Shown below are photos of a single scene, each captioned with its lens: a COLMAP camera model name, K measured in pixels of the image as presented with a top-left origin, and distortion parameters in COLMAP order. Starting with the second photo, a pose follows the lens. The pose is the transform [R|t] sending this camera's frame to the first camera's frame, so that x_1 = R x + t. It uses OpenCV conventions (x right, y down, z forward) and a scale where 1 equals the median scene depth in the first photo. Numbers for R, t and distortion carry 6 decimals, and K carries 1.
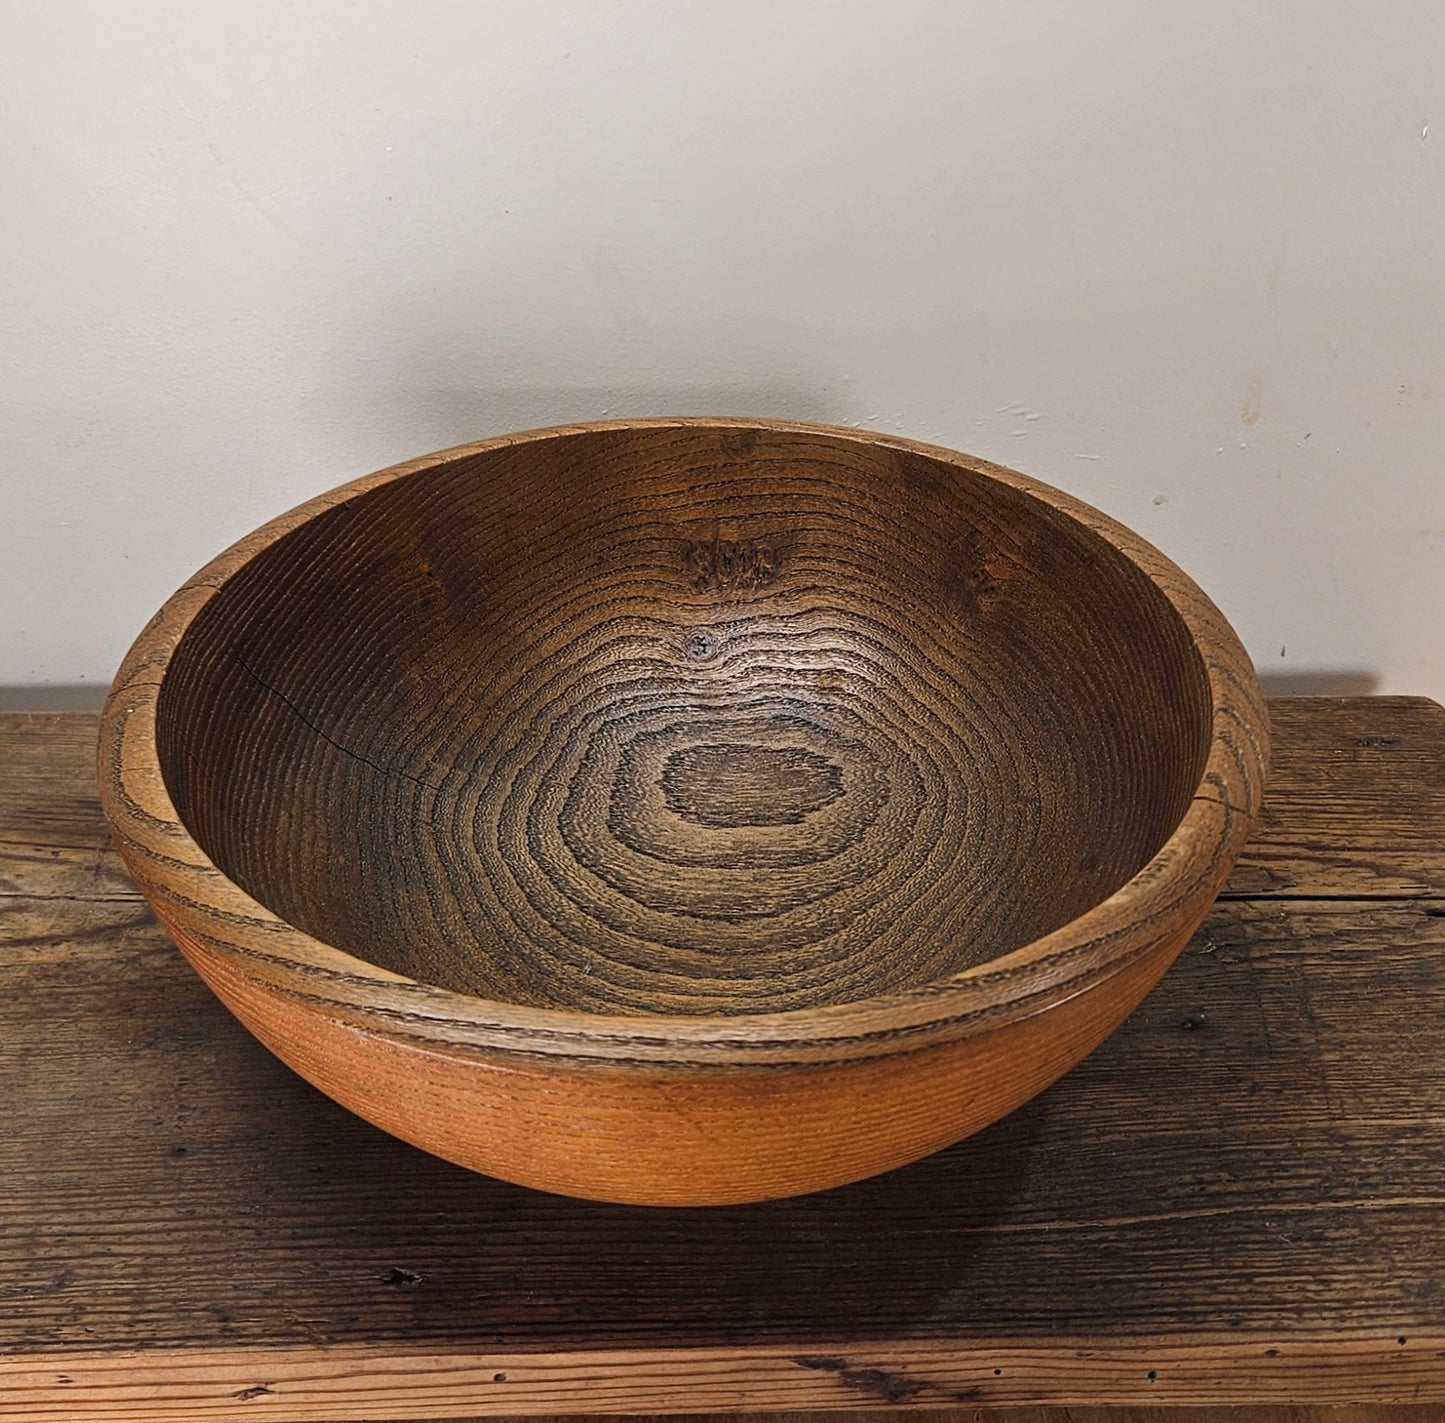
lens RADIAL K [[2109.9, 0, 752.1], [0, 2109.9, 693.3], [0, 0, 1]] dist [0.056007, -0.065776]
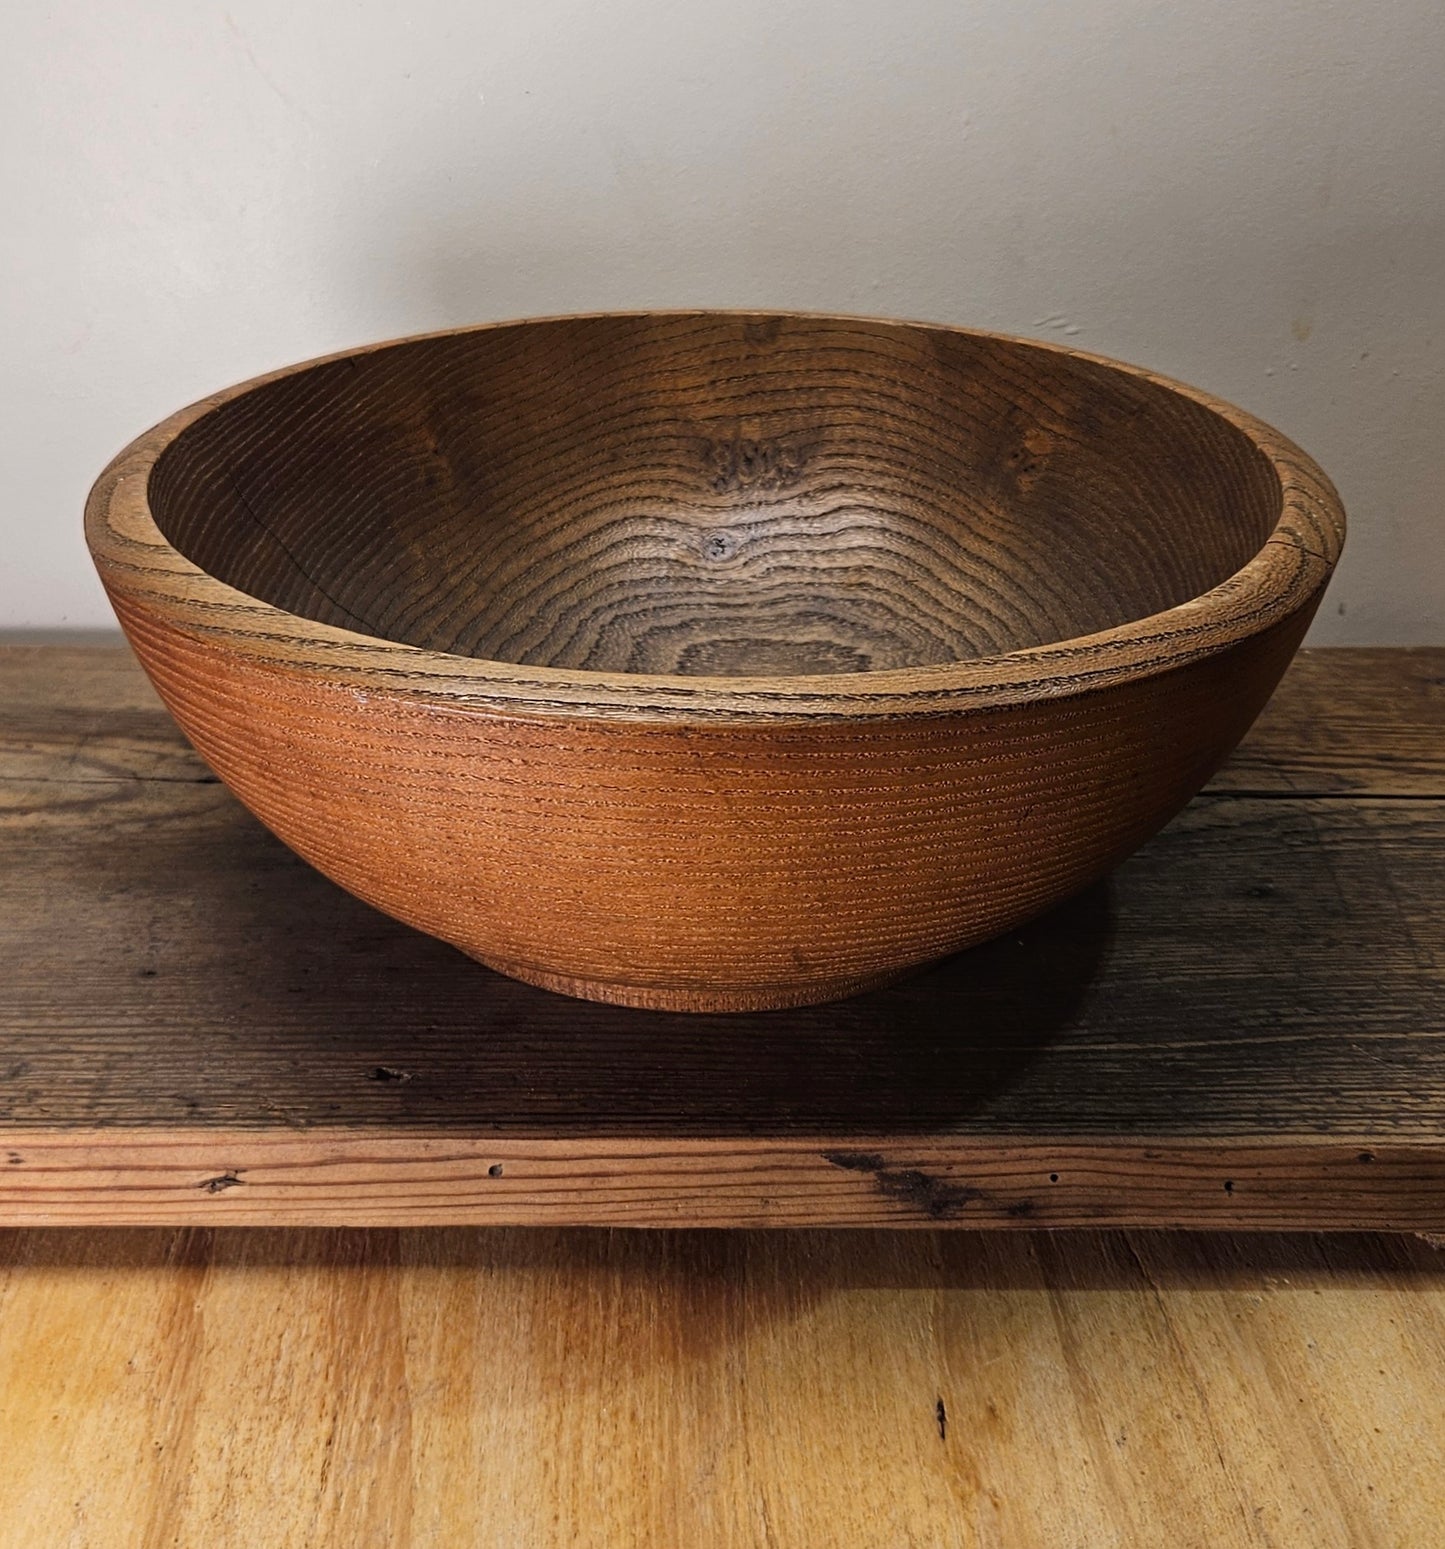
lens RADIAL K [[2196.2, 0, 680.0], [0, 2196.2, 772.2], [0, 0, 1]] dist [0.047304, -0.072589]
pose [[0.999494, 0.012440, -0.029285, -0.013990], [-0.016365, 0.990314, -0.137878, 0.246692], [0.027286, 0.138288, 0.990016, 0.051990]]
